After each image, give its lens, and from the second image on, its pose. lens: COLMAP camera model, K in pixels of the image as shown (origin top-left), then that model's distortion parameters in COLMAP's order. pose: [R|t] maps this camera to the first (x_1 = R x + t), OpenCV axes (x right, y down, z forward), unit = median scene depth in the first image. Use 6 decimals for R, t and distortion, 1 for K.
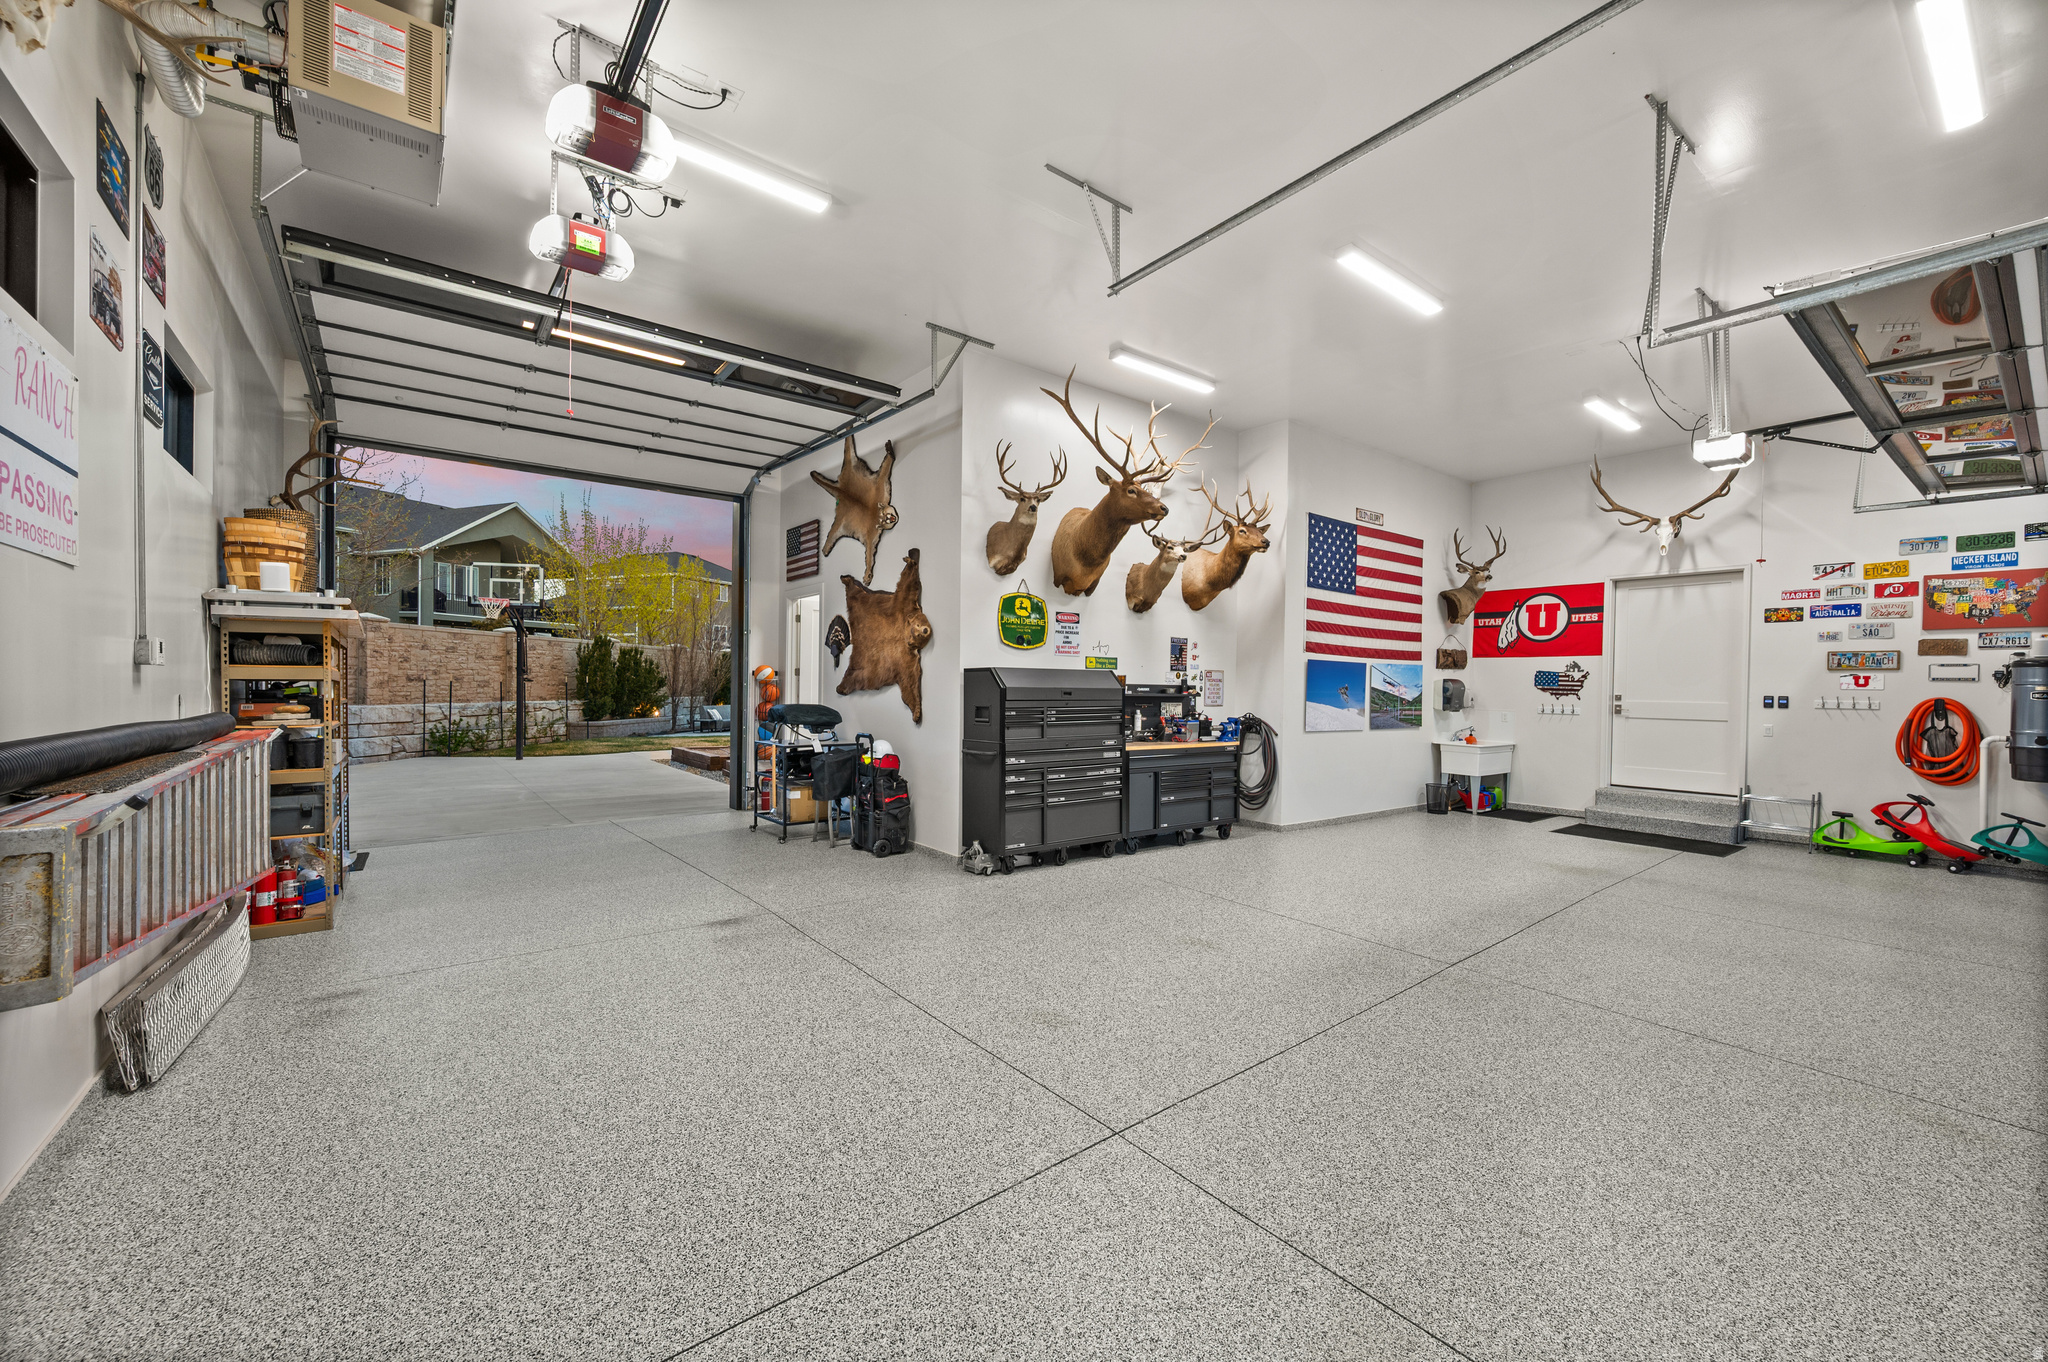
lens RADIAL K [[817.7, 0, 1028.6], [0, 817.7, 689.5], [0, 0, 1]] dist [0.000088, 0.000420]
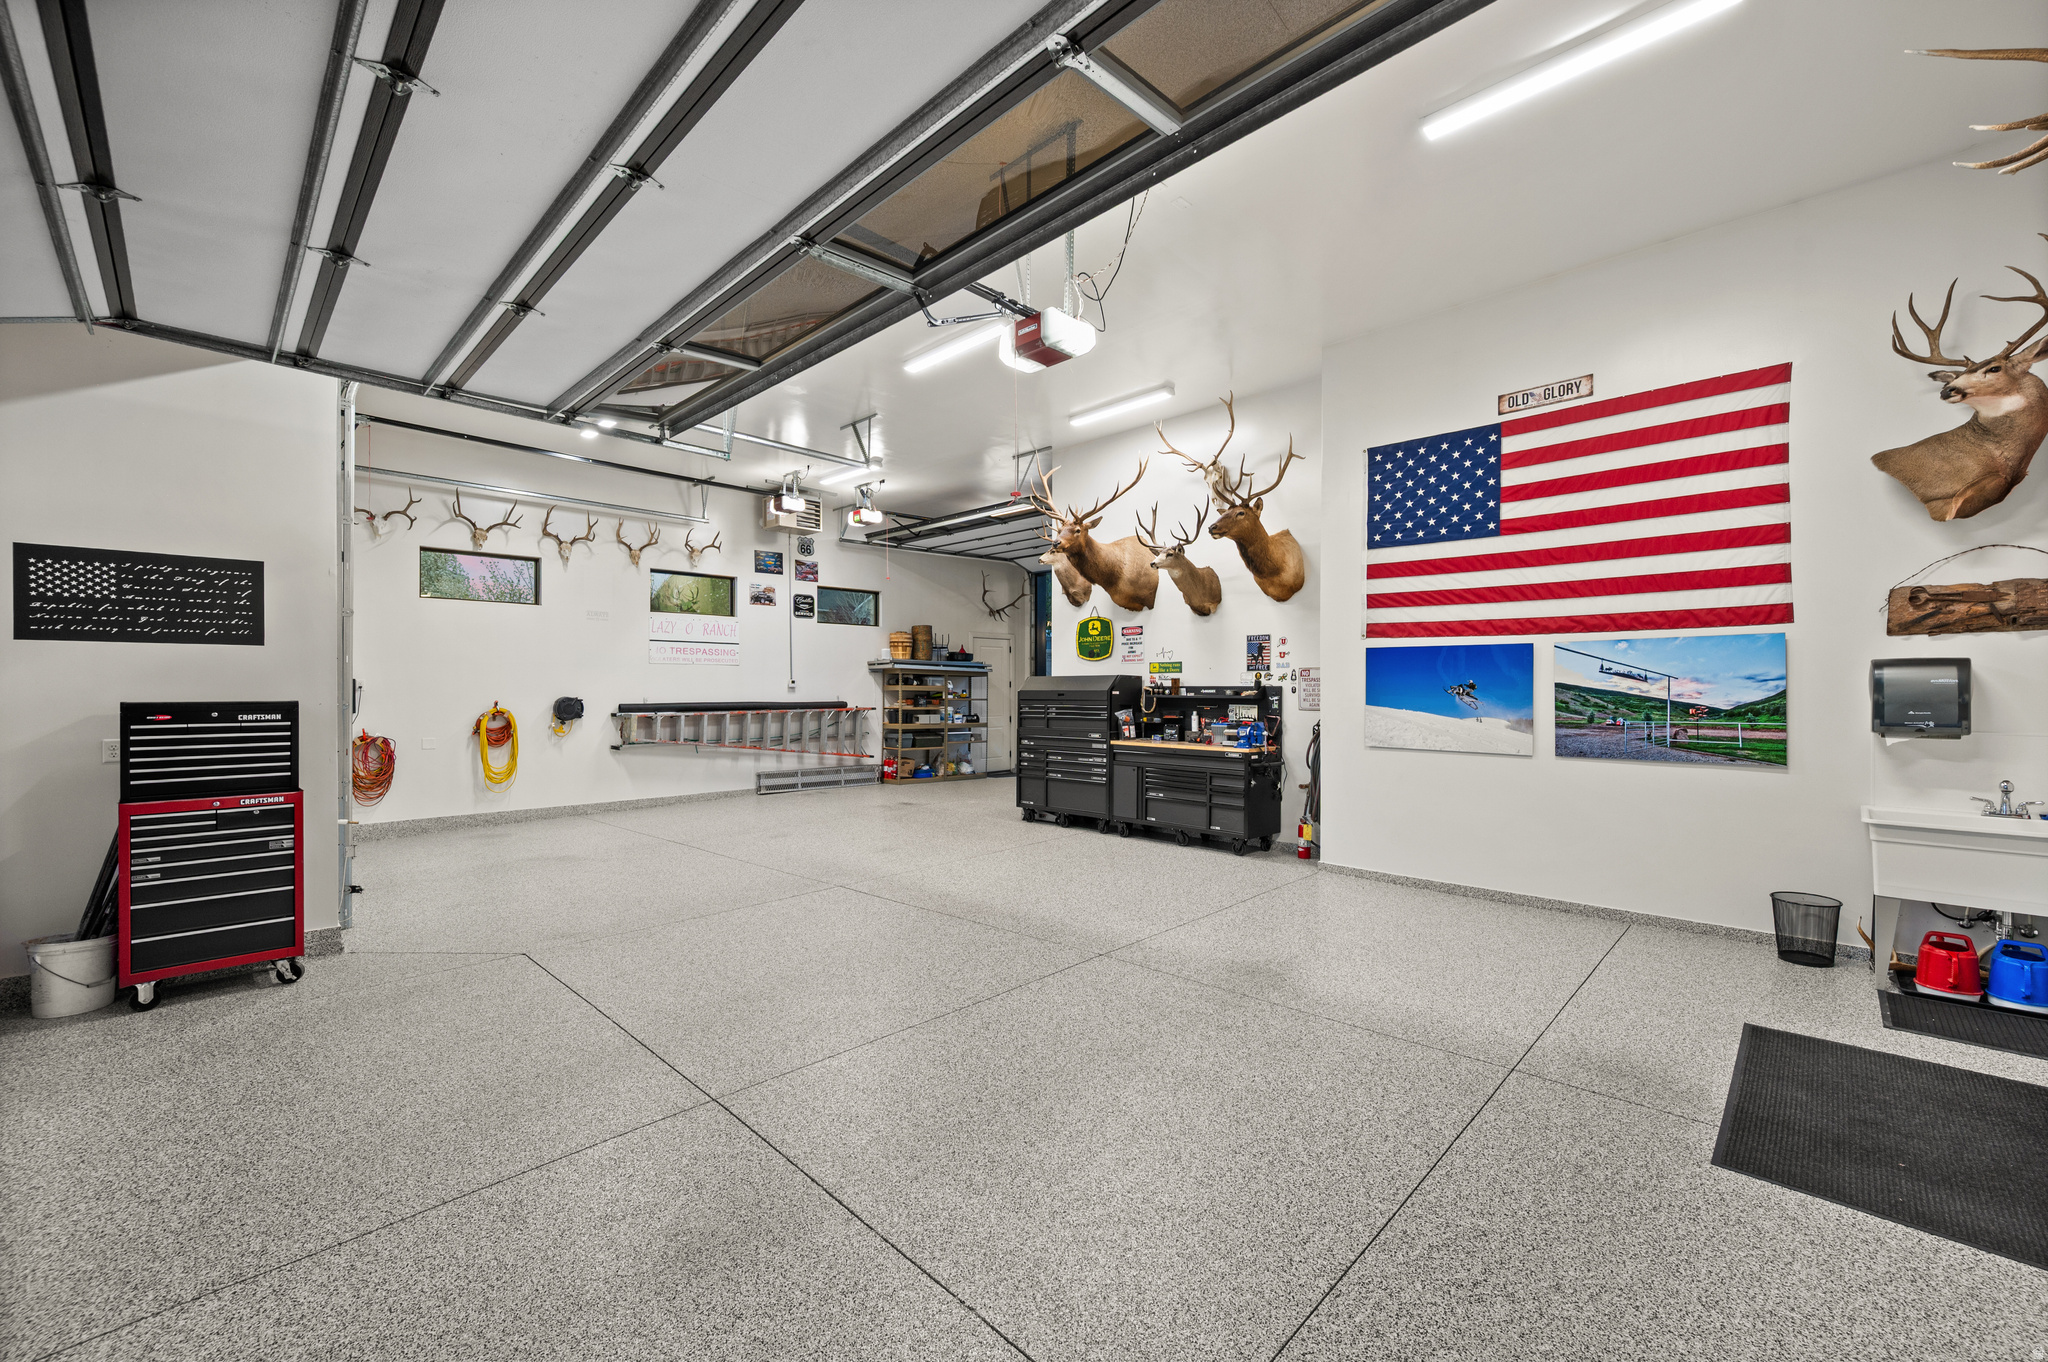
lens RADIAL K [[817.7, 0, 1026.9], [0, 817.7, 687.8], [0, 0, 1]] dist [0.000088, 0.000420]
pose [[0.134234, -0.016434, -0.990813, 1.049032], [-0.003119, 0.999851, -0.017007, 0.012792], [0.990945, 0.005373, 0.134162, 0.609614]]
